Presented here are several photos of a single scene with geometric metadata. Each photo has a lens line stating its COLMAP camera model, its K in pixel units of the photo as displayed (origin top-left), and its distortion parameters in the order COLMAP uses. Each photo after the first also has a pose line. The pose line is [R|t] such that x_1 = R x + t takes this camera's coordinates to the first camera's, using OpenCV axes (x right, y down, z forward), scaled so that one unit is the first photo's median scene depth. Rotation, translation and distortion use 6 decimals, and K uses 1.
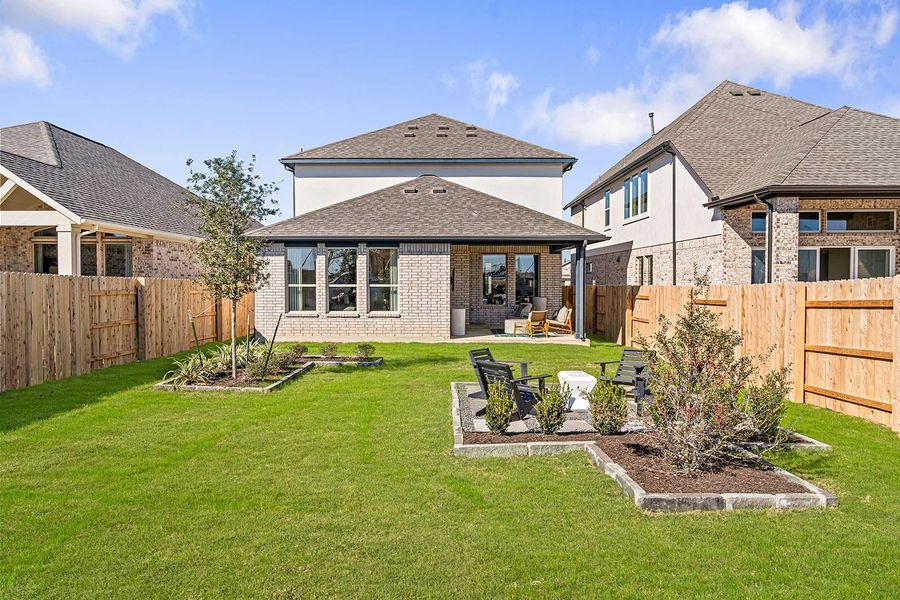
lens RADIAL K [[609.6, 0, 450.0], [0, 609.6, 300.0], [0, 0, 1]] dist [0.001039, 0.001557]
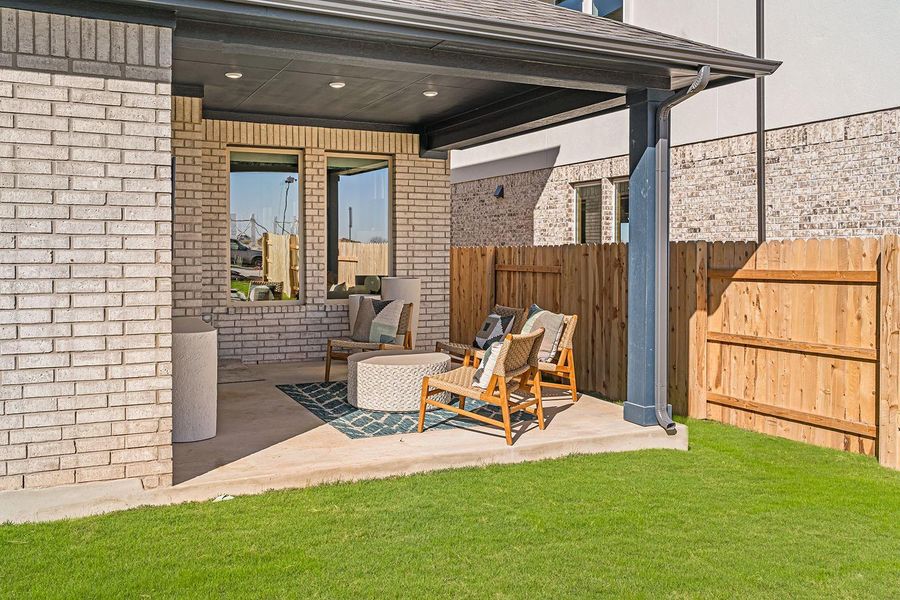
lens RADIAL K [[796.4, 0, 449.1], [0, 796.4, 258.3], [0, 0, 1]] dist [-0.006291, -0.000871]
pose [[0.900628, -0.002823, 0.434581, -0.032856], [0.013193, 0.999696, -0.020848, -0.007259], [-0.434390, 0.024510, 0.900391, 0.710077]]
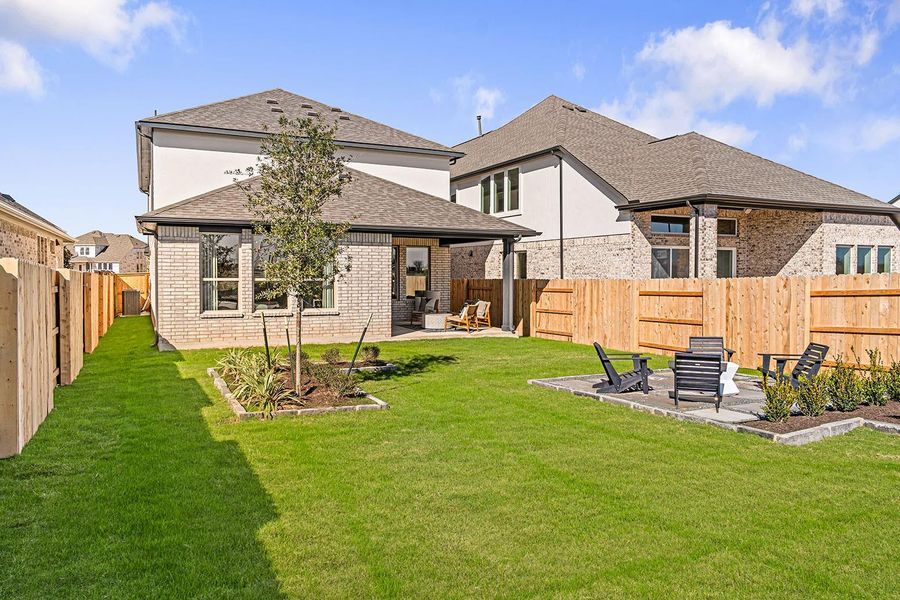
lens RADIAL K [[620.5, 0, 450.3], [0, 620.5, 290.3], [0, 0, 1]] dist [-0.003160, 0.003070]
pose [[0.892729, -0.009335, 0.450497, -0.343957], [0.012363, 0.999916, -0.003781, -0.002344], [-0.450424, 0.008945, 0.892770, 0.116779]]
